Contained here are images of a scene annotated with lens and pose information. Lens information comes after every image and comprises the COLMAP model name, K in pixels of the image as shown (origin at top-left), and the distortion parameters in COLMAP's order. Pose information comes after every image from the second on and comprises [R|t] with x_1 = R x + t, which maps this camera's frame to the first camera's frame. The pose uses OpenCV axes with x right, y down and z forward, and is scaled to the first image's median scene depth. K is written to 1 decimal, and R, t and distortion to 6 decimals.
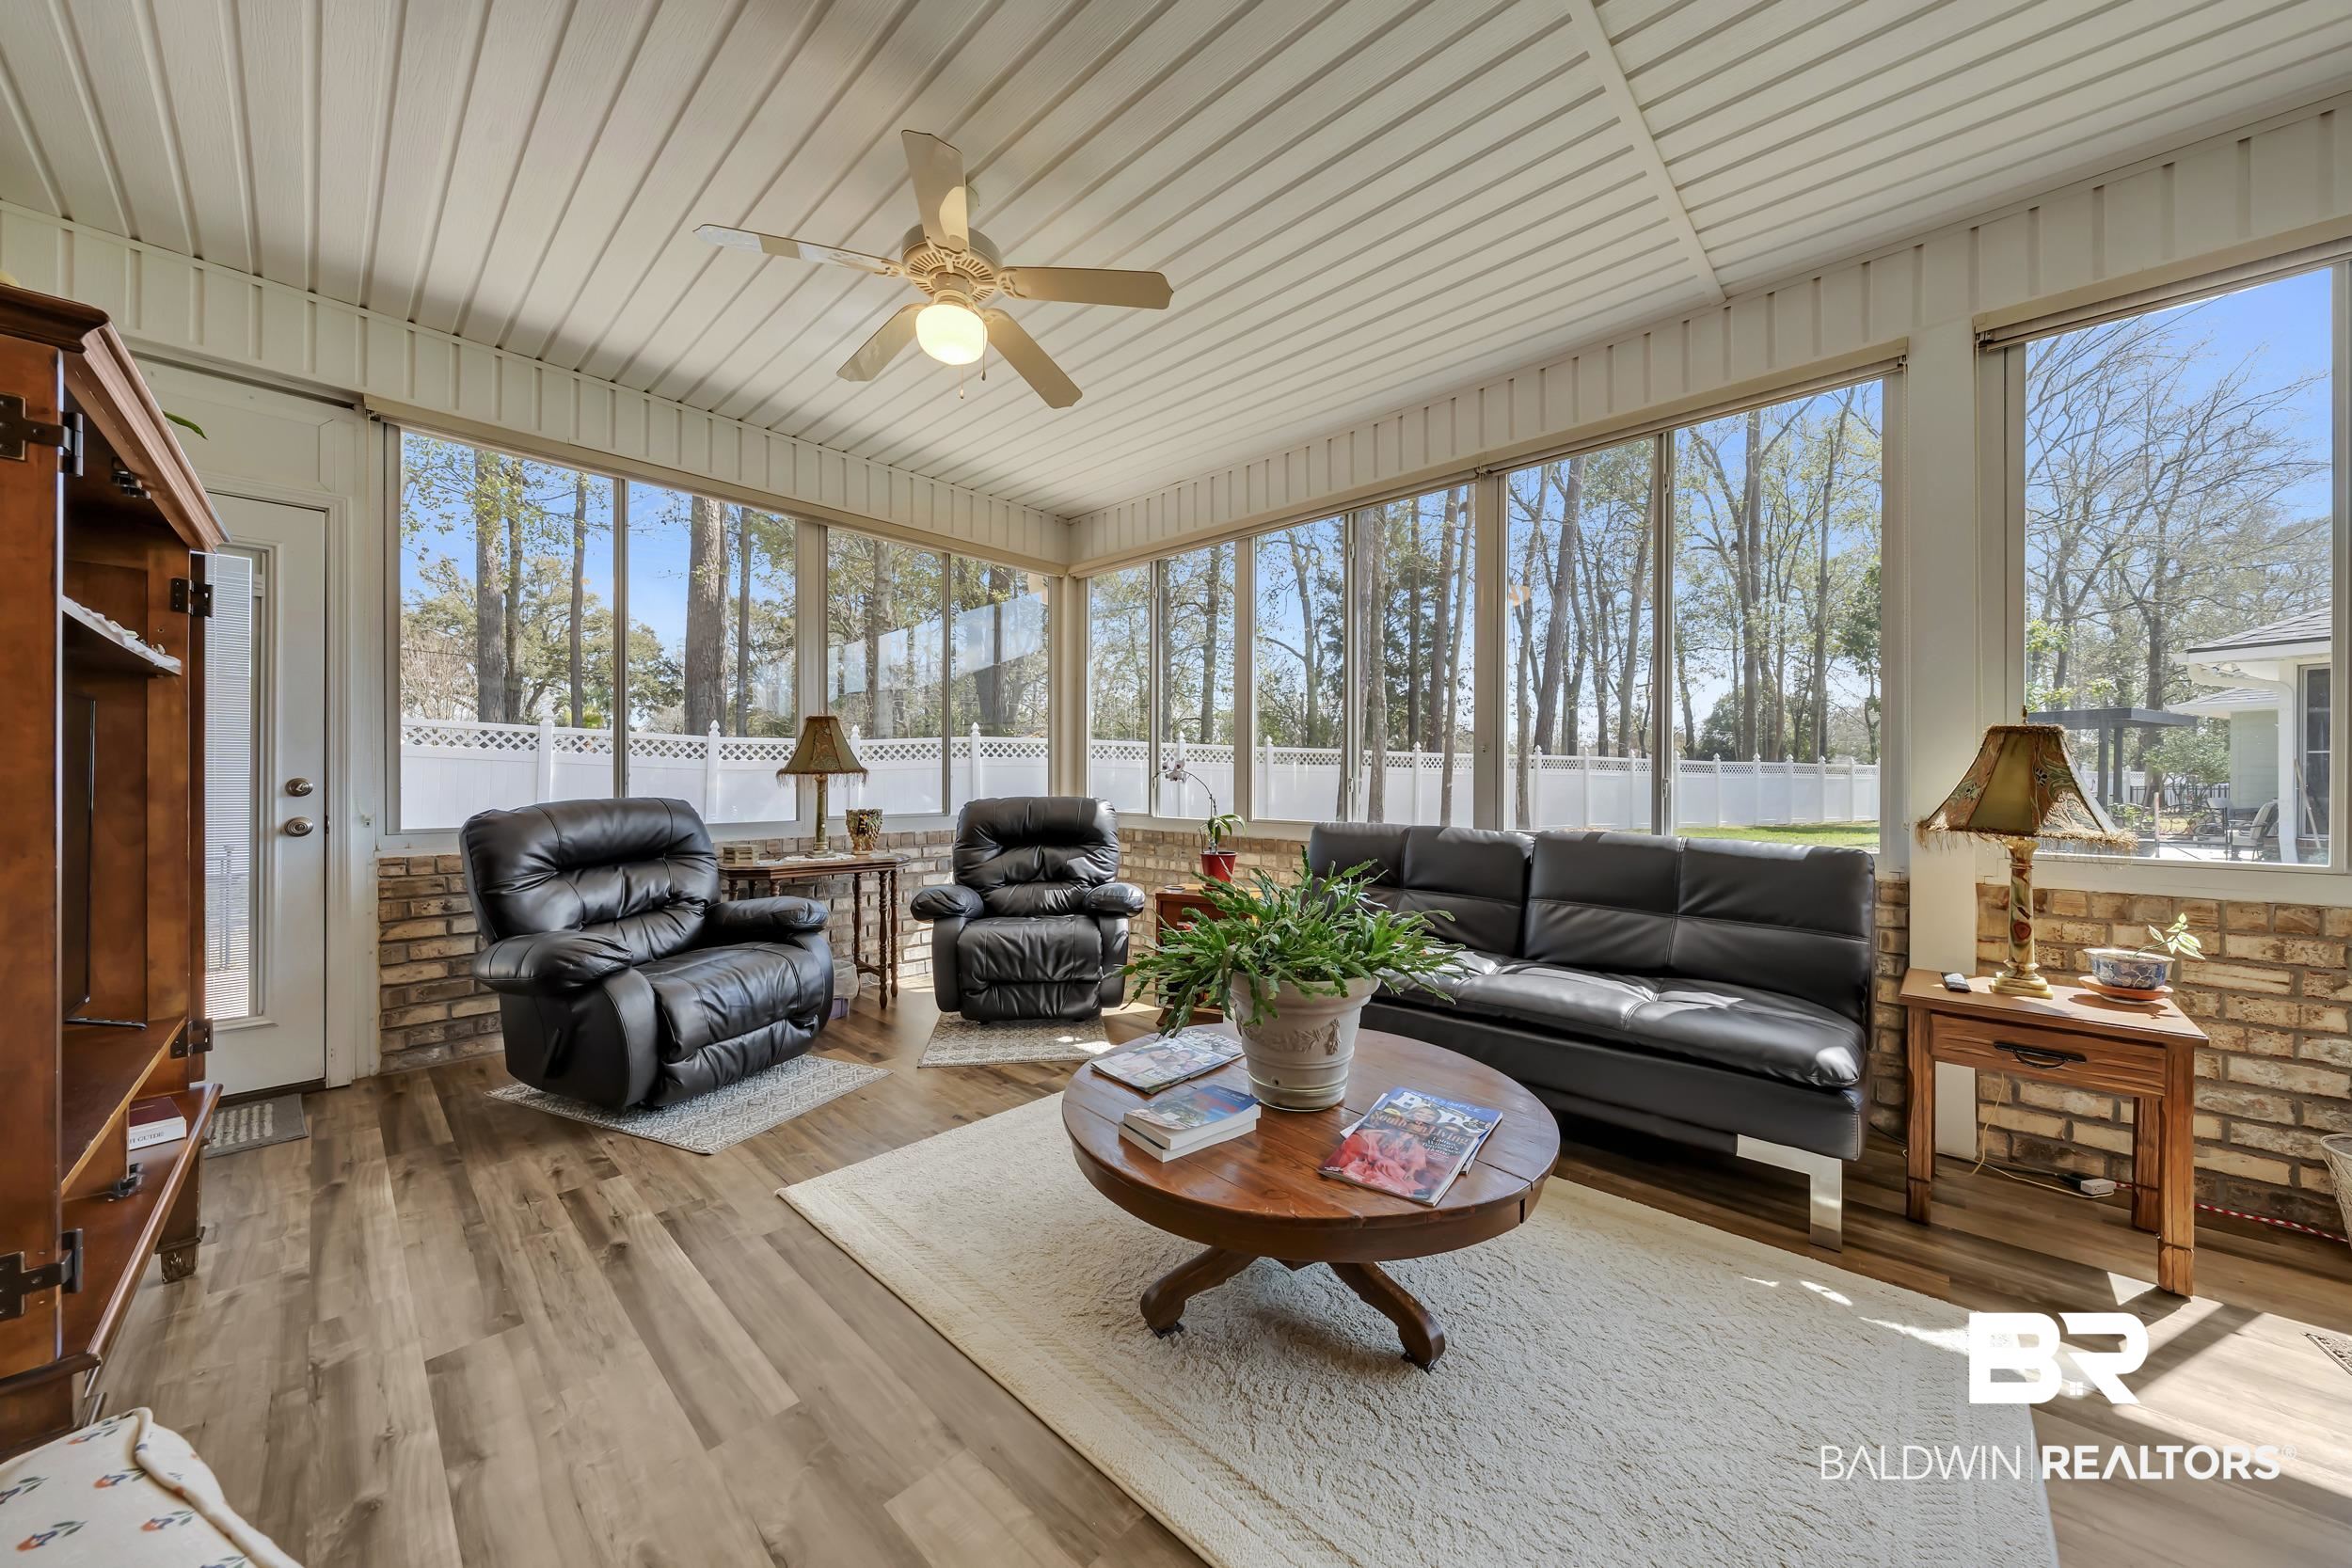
lens RADIAL K [[850.1, 0, 1199.9], [0, 850.1, 785.9], [0, 0, 1]] dist [0.001099, 0.000109]
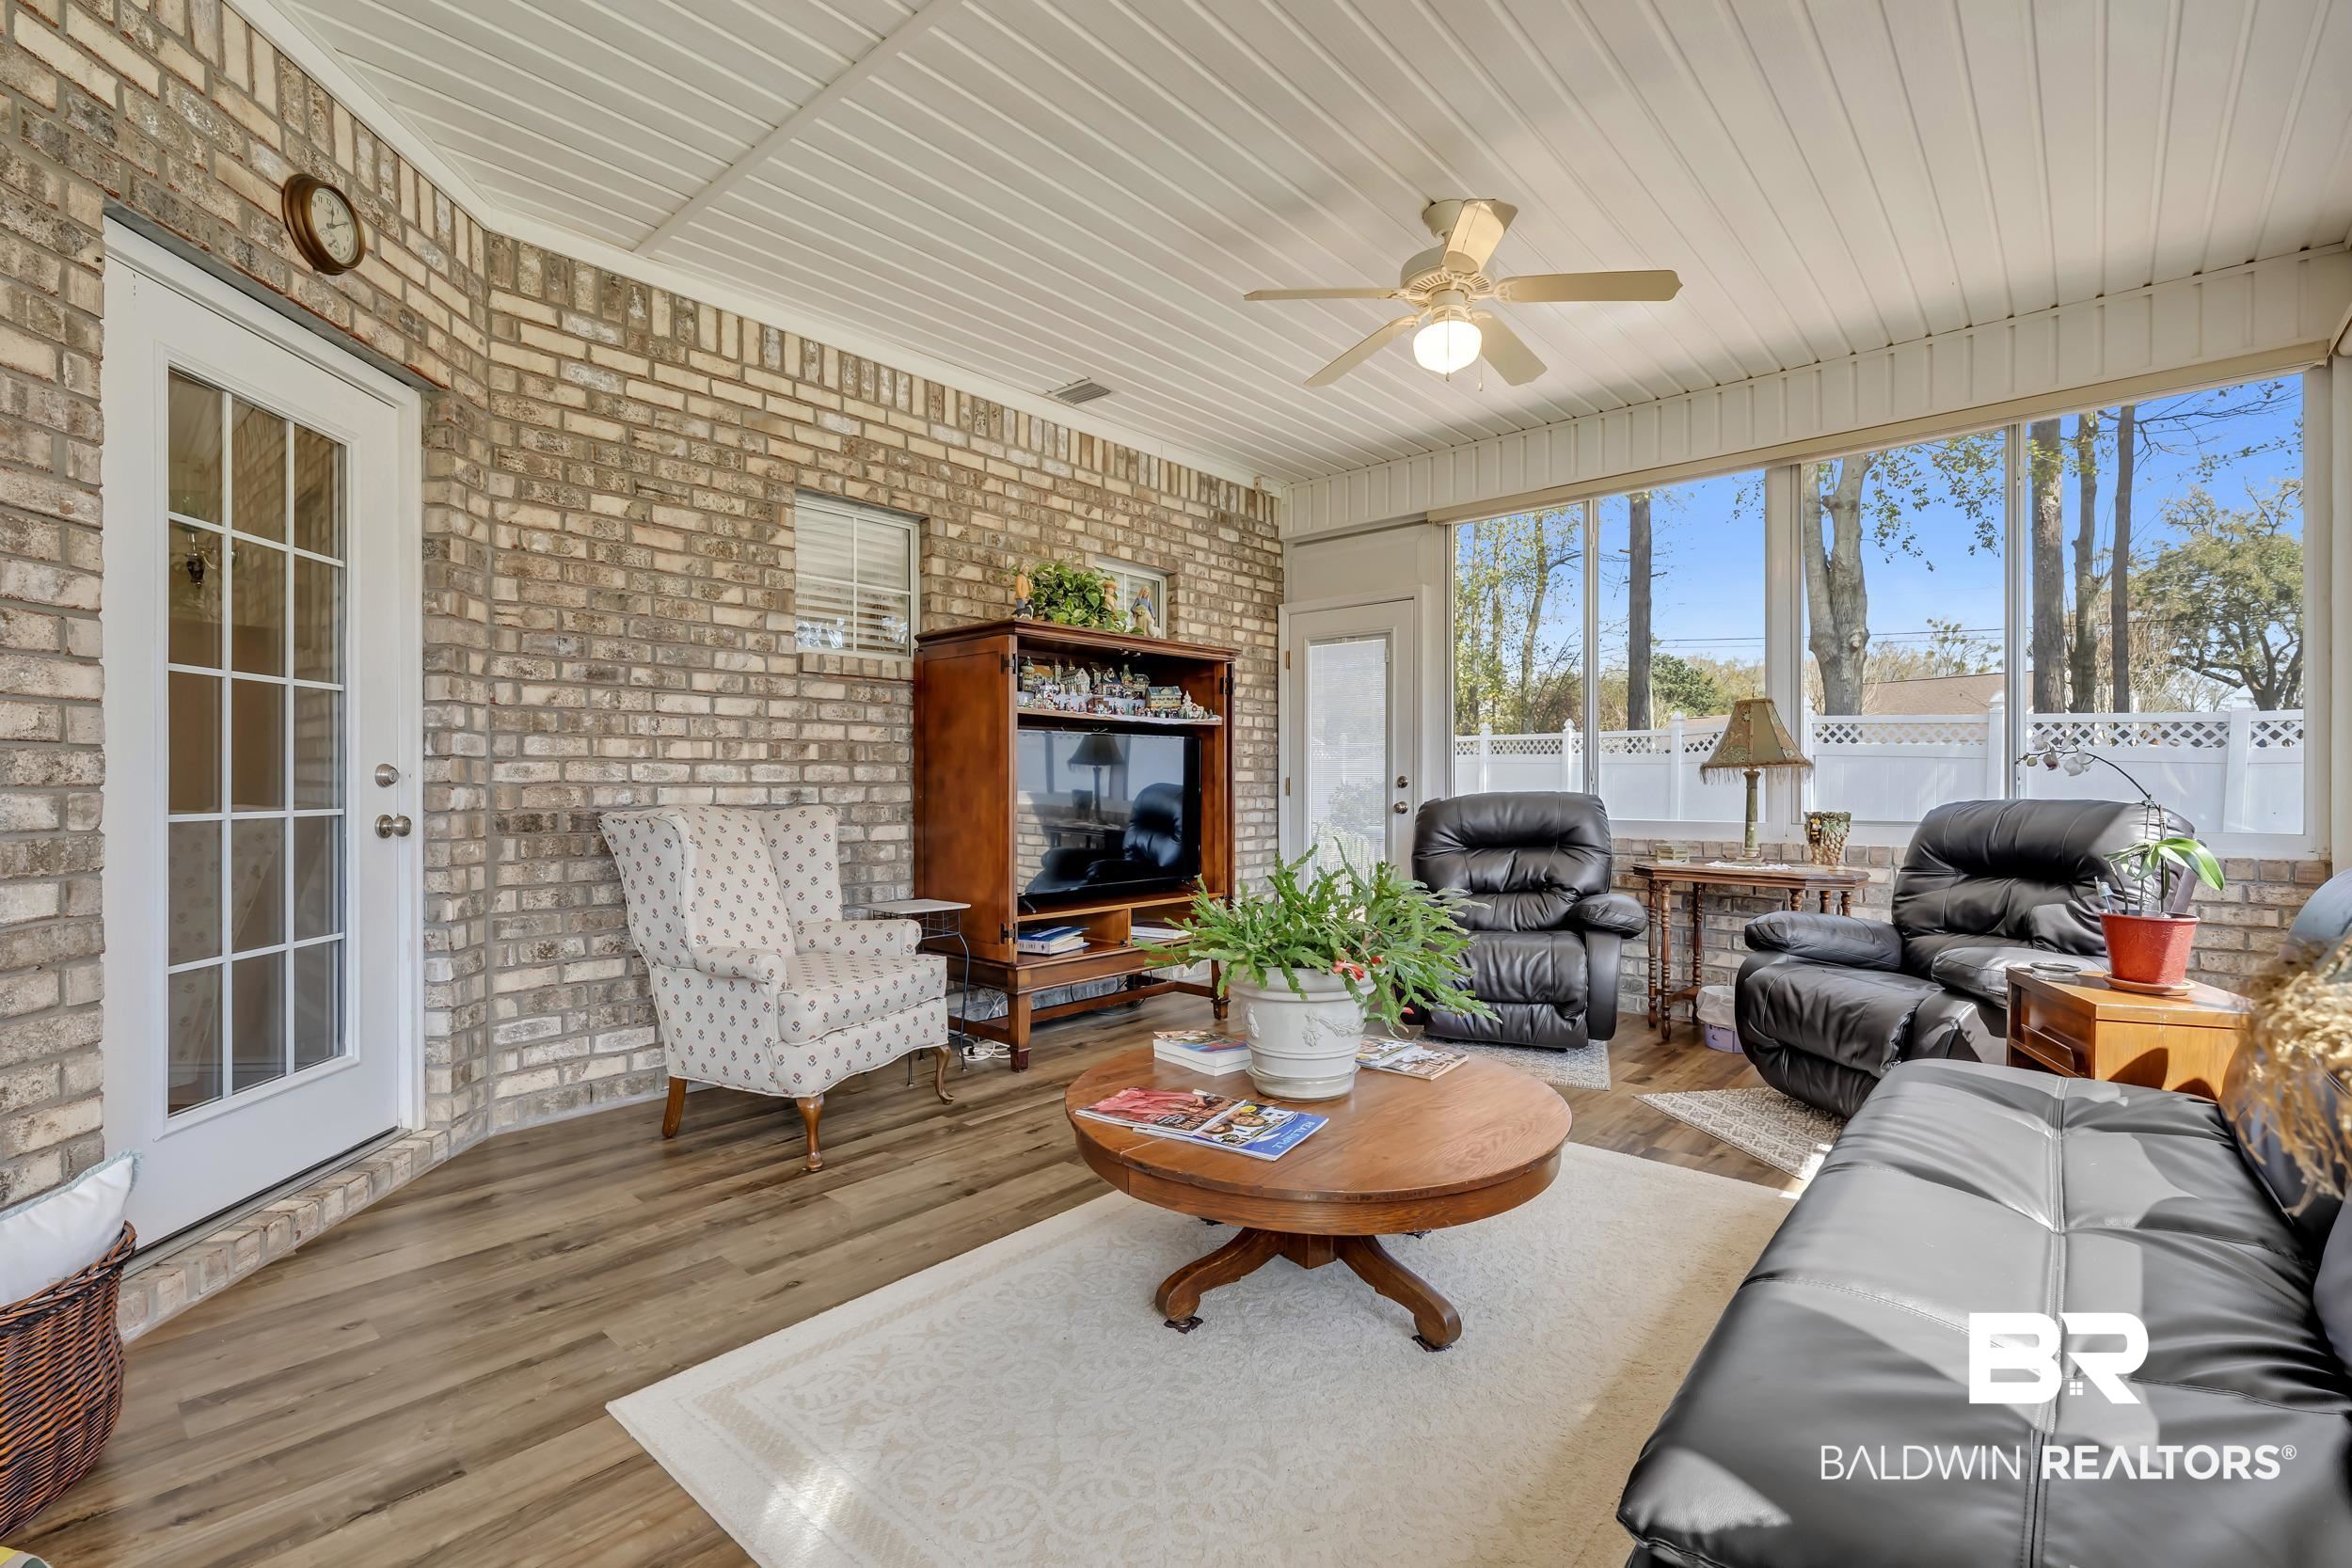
lens RADIAL K [[1042.6, 0, 1147.0], [0, 1042.6, 788.1], [0, 0, 1]] dist [0.002181, 0.000108]
pose [[0.012264, 0.007370, -0.999898, 0.676919], [-0.003807, 0.999966, 0.007323, 0.000856], [0.999918, 0.003716, 0.012292, 0.427004]]
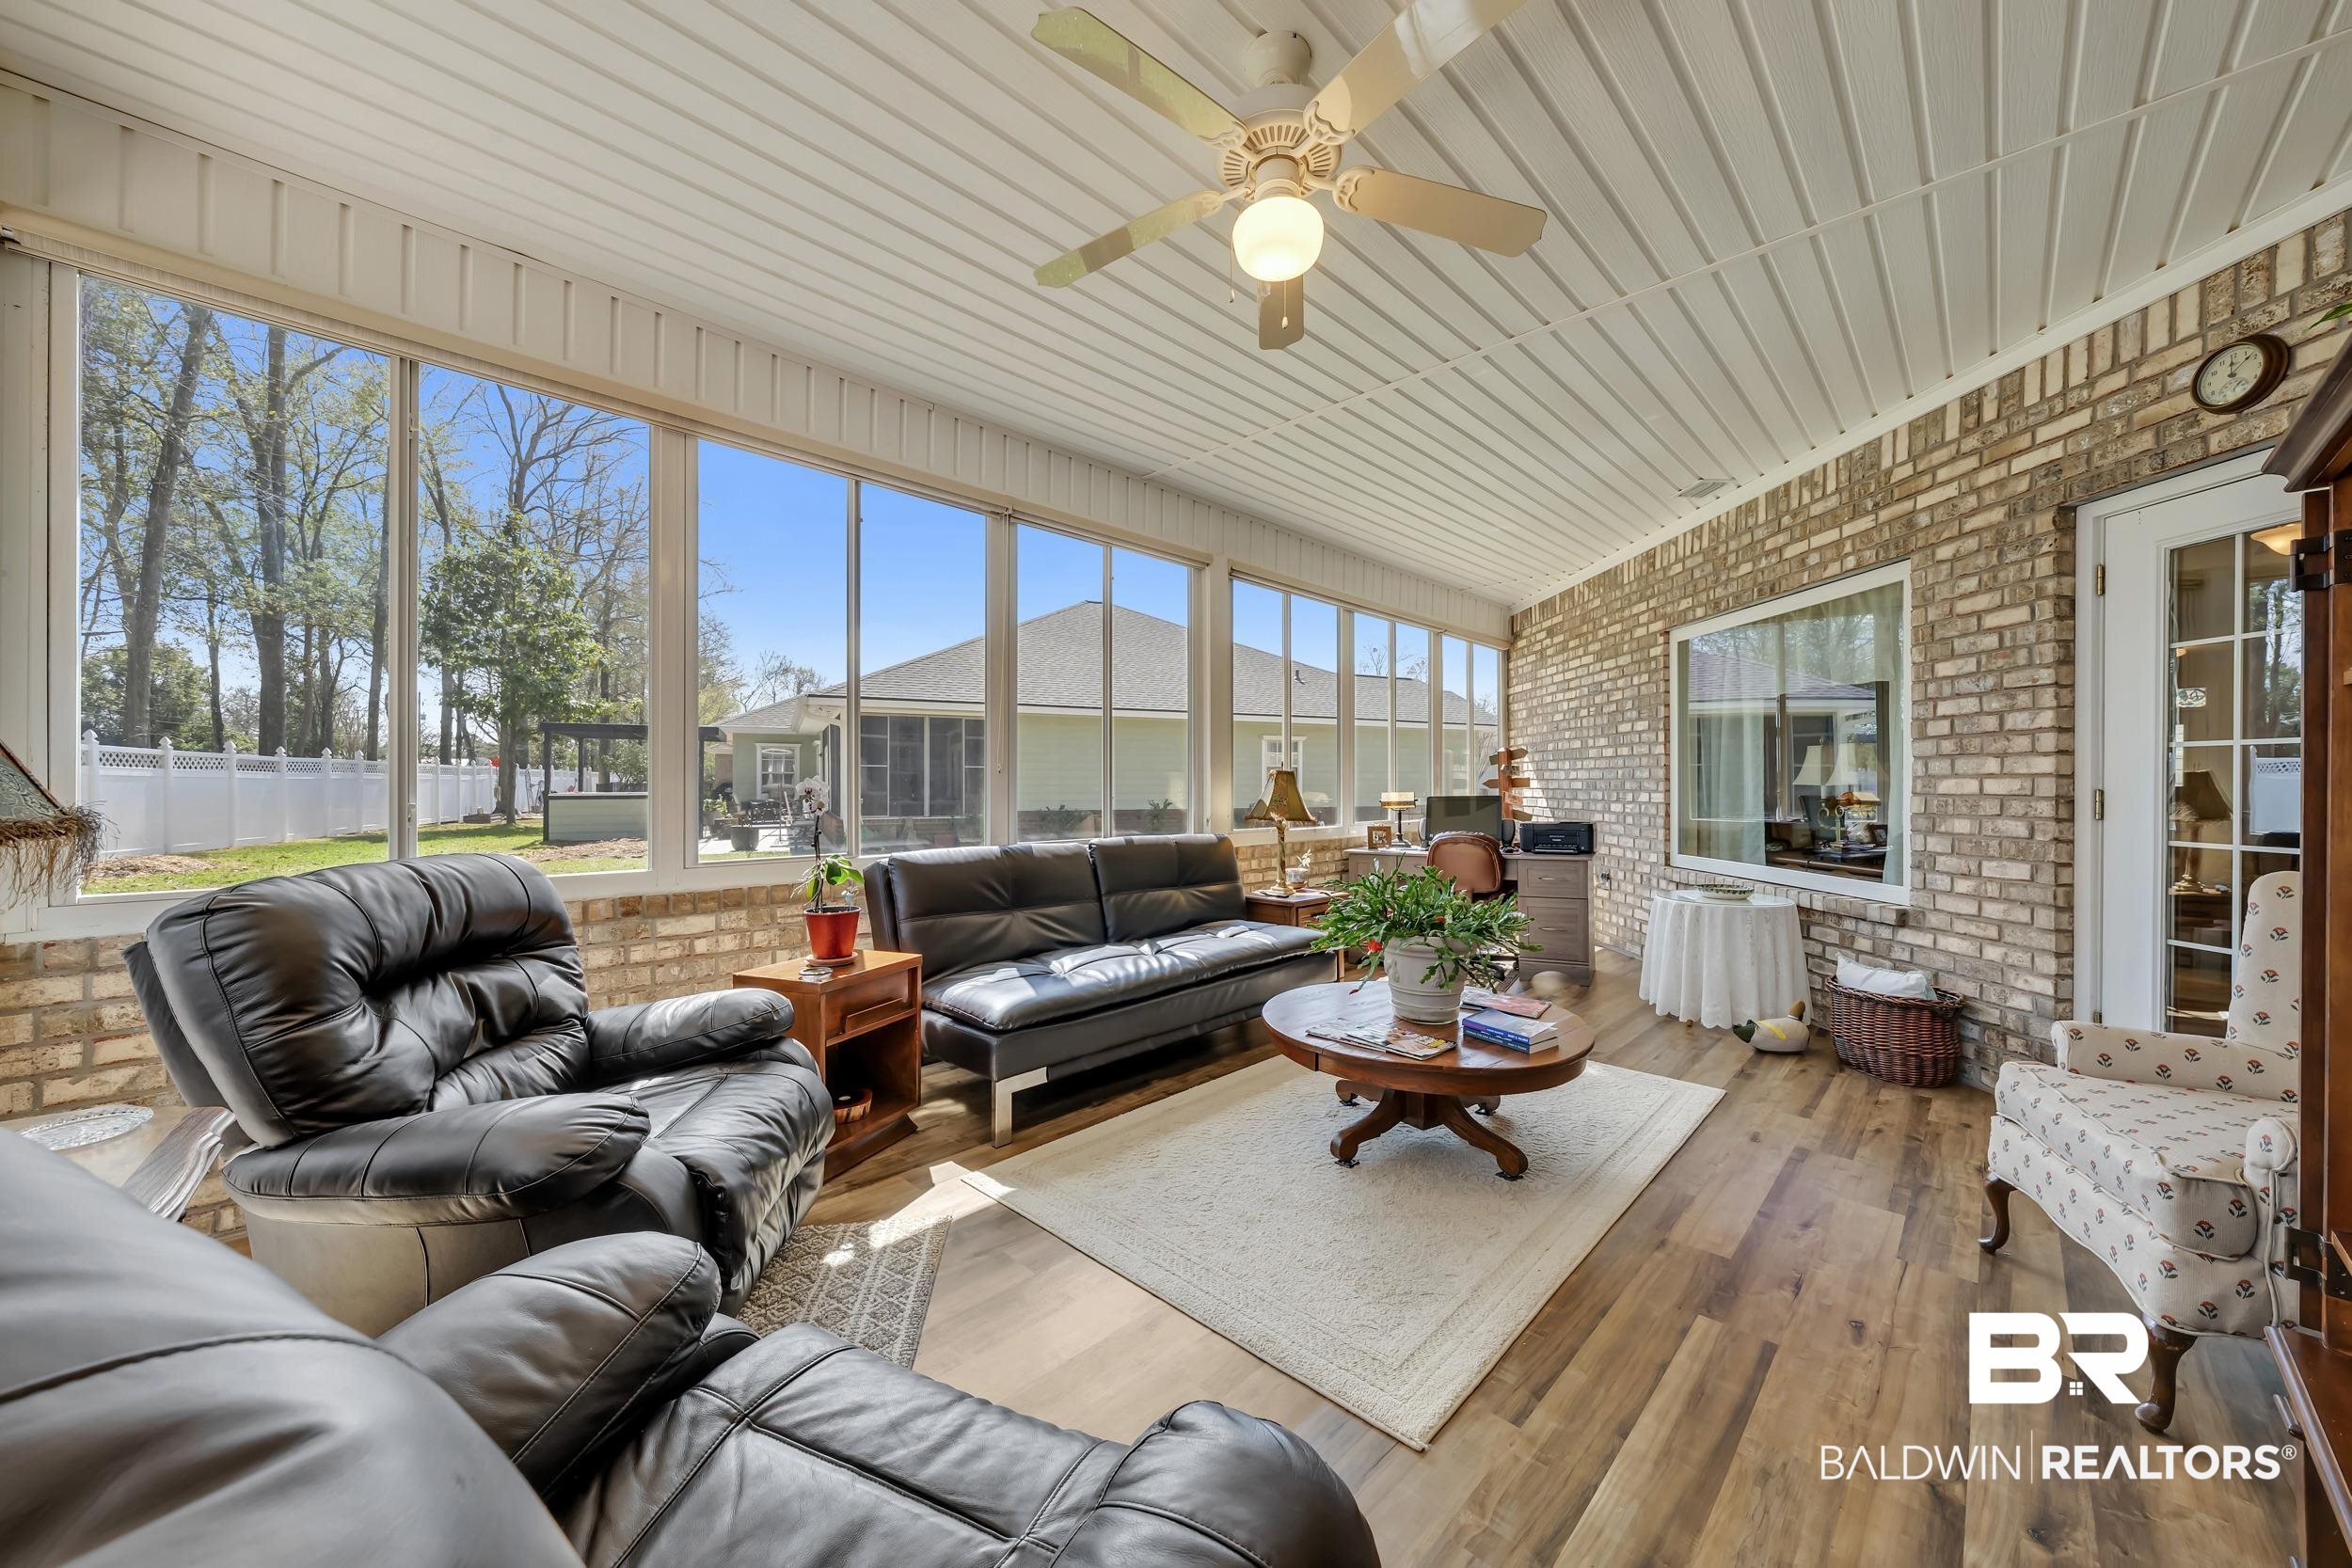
lens RADIAL K [[850.1, 0, 1199.9], [0, 850.1, 785.9], [0, 0, 1]] dist [0.001099, 0.000109]
pose [[-0.006310, -0.004205, 0.999971, -0.738021], [-0.001163, 0.999991, 0.004198, -0.029681], [-0.999979, -0.001136, -0.006315, 0.747711]]
